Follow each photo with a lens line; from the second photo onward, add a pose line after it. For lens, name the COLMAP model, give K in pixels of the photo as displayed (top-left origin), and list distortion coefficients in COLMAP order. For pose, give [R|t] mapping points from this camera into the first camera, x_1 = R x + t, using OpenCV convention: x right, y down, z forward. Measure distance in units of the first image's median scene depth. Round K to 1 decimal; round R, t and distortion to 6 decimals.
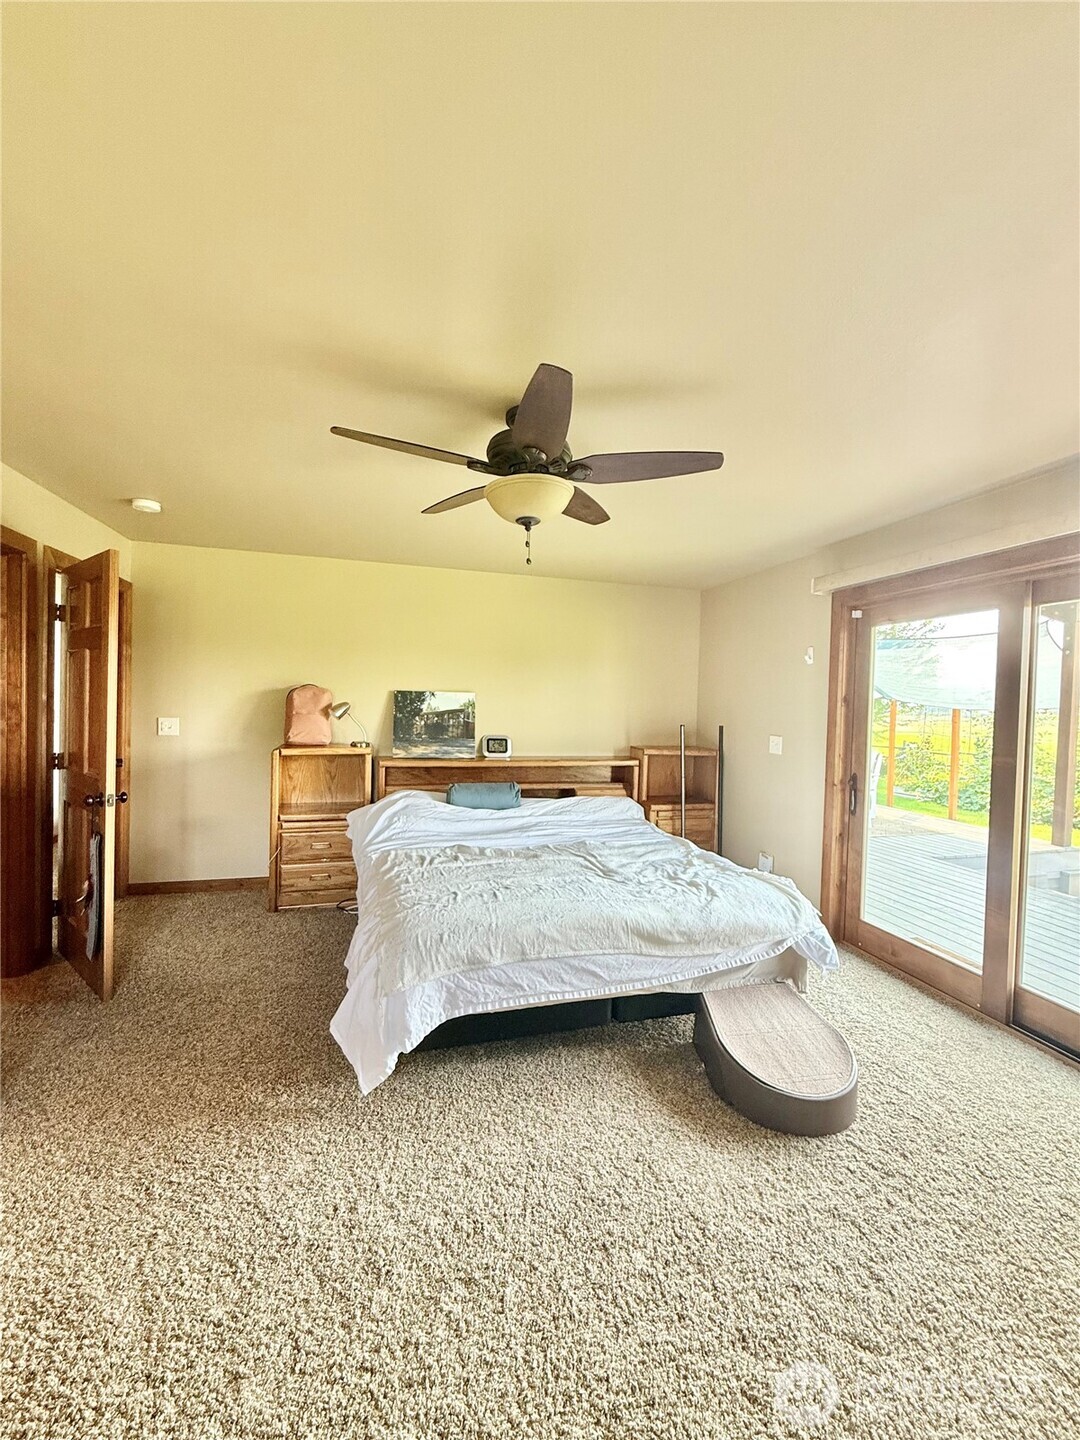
lens RADIAL K [[574.3, 0, 541.2], [0, 574.3, 715.1], [0, 0, 1]] dist [-0.001056, 0.000389]
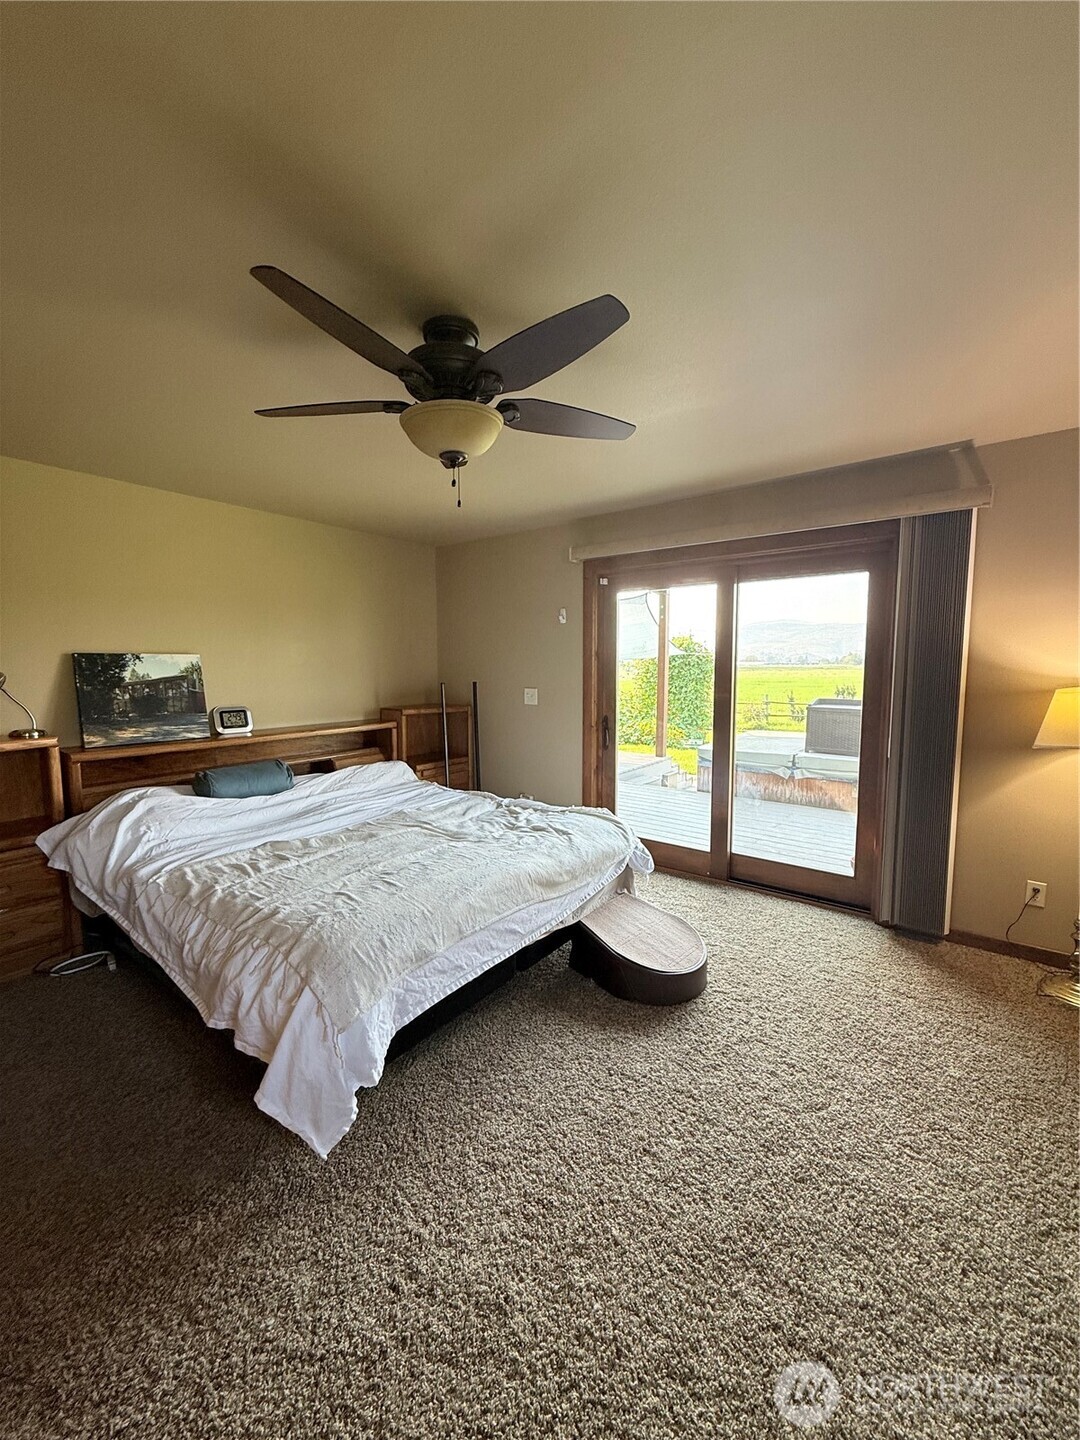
lens RADIAL K [[574.3, 0, 541.2], [0, 574.3, 715.1], [0, 0, 1]] dist [-0.001056, 0.000389]
pose [[0.799709, -0.081449, 0.594837, -0.370244], [0.037547, 0.995601, 0.085845, -0.010027], [-0.599212, -0.046317, 0.799249, 0.156033]]
